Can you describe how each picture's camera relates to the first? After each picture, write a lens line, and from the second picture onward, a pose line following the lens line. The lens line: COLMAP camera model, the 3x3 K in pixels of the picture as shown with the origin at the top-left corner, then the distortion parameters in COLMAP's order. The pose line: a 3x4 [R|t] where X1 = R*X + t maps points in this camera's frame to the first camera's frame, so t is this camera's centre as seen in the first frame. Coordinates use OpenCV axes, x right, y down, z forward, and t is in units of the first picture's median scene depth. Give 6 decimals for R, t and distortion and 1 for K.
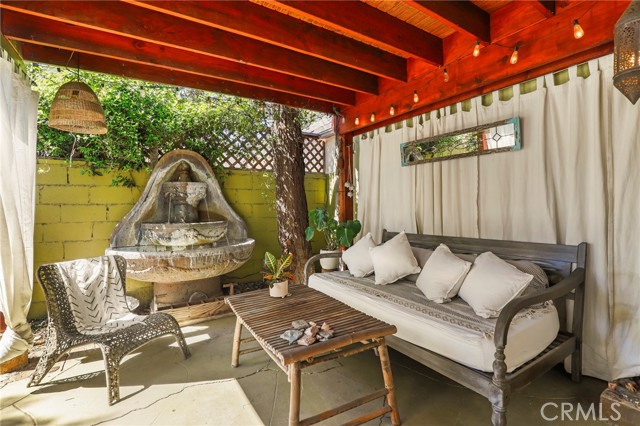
lens RADIAL K [[296.9, 0, 317.1], [0, 296.9, 212.5], [0, 0, 1]] dist [-0.026676, 0.000632]
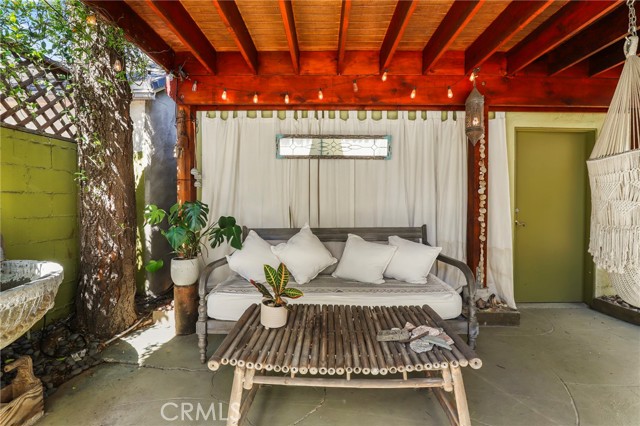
lens RADIAL K [[296.9, 0, 321.3], [0, 296.9, 208.7], [0, 0, 1]] dist [-0.026676, 0.000632]
pose [[0.532105, -0.005958, 0.846657, -0.522541], [0.011041, 0.999939, 0.000097, 0.008064], [-0.846606, 0.009297, 0.532139, 0.435331]]
